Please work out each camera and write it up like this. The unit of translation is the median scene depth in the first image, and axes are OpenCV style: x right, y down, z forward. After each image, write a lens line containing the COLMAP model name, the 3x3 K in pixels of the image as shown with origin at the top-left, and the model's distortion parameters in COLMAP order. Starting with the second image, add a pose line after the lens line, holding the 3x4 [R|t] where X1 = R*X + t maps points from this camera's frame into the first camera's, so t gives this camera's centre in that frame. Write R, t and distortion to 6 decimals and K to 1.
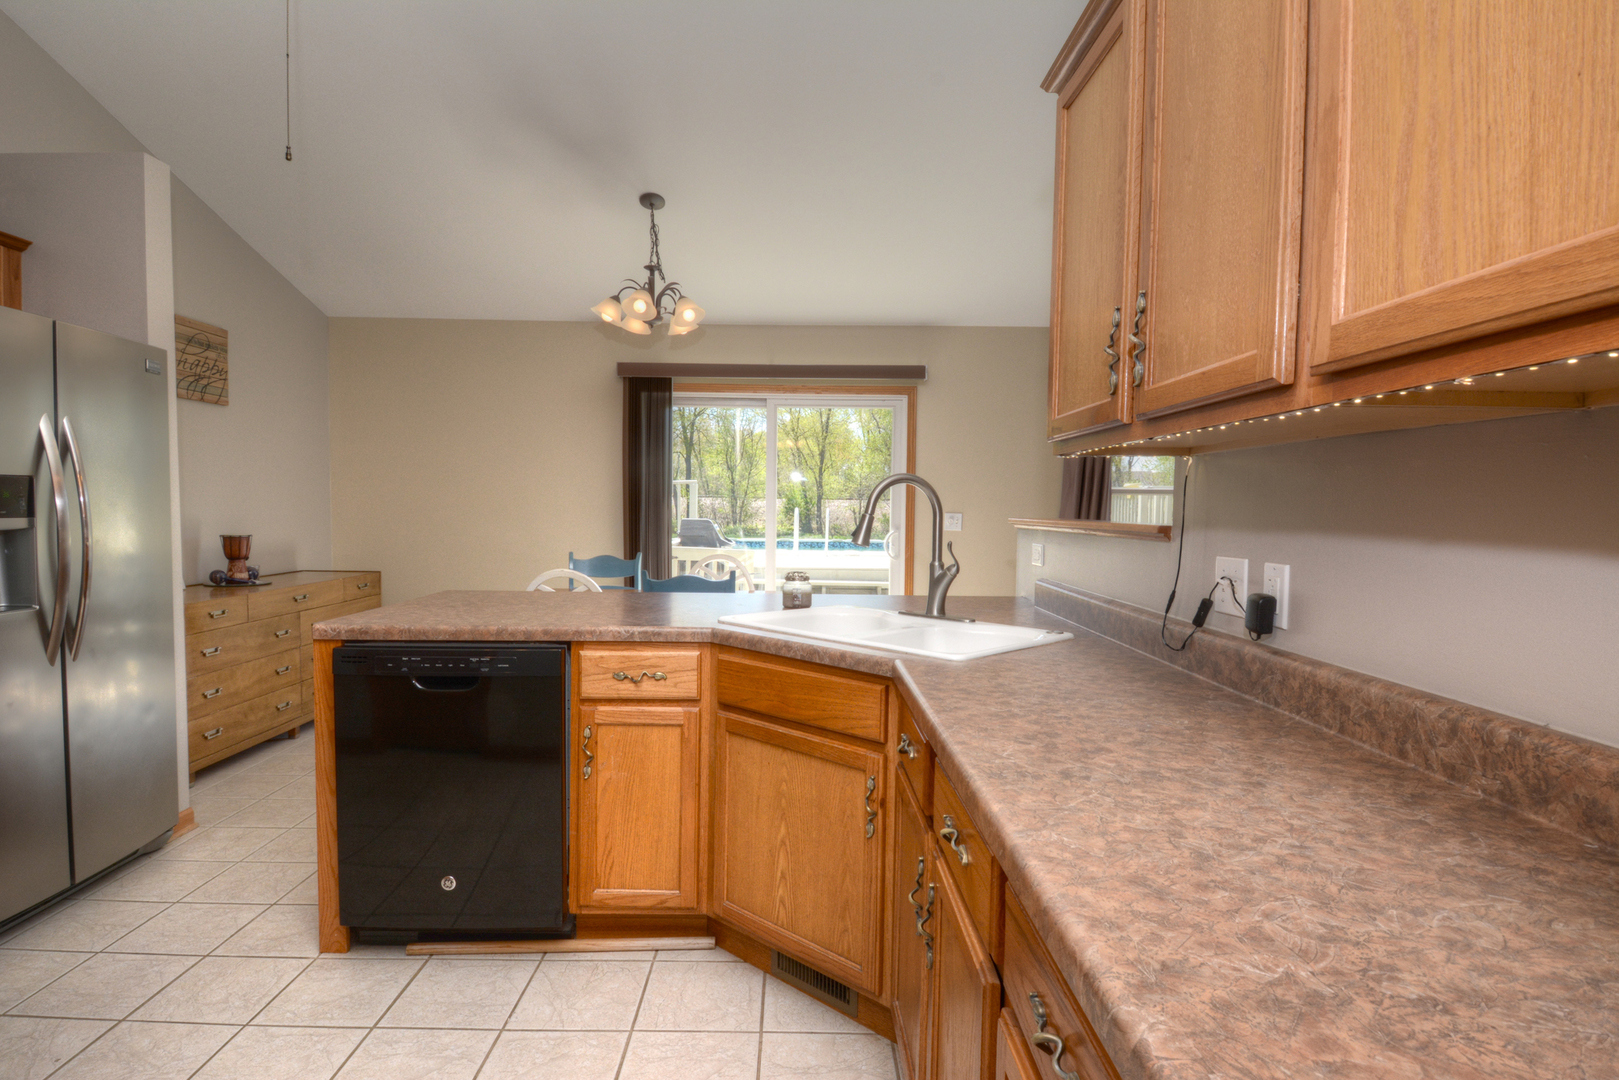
lens RADIAL K [[845.3, 0, 784.4], [0, 845.3, 551.9], [0, 0, 1]] dist [0.019151, -0.028105]
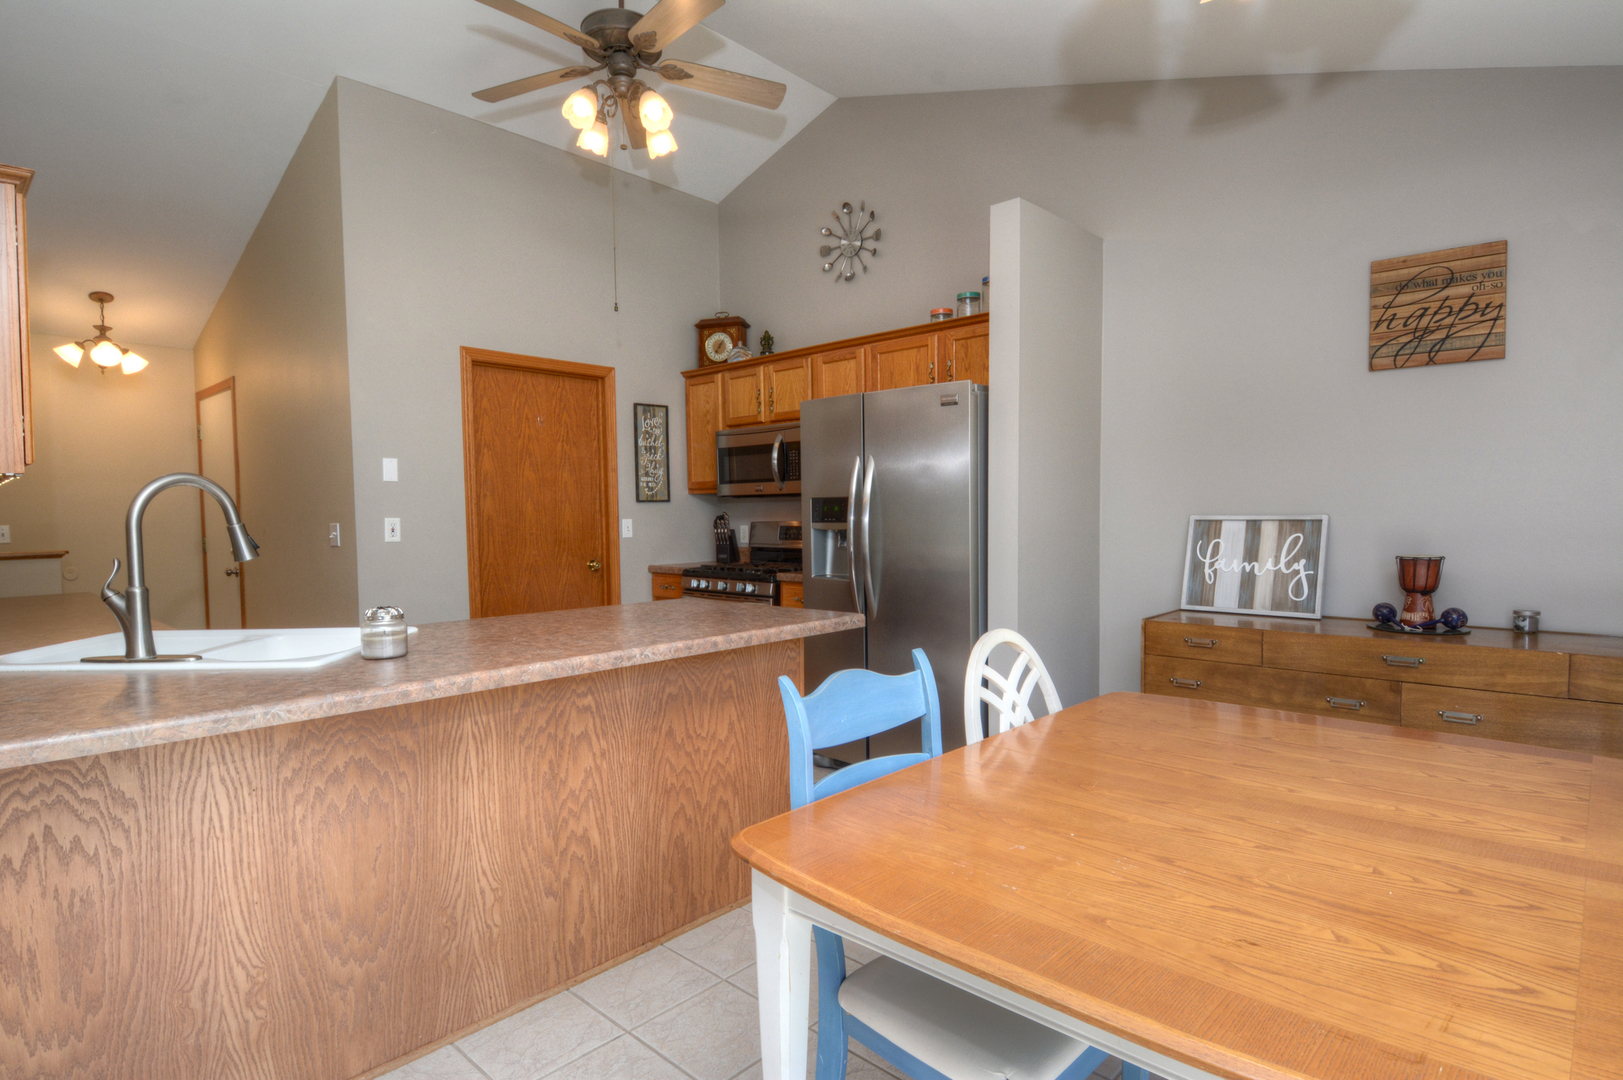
lens RADIAL K [[847.4, 0, 815.1], [0, 847.4, 546.1], [0, 0, 1]] dist [0.019151, -0.028105]
pose [[-0.676230, 0.028970, -0.736121, 0.194050], [-0.037150, 0.996614, 0.073349, -0.064615], [0.735753, 0.076948, -0.672864, 1.187448]]
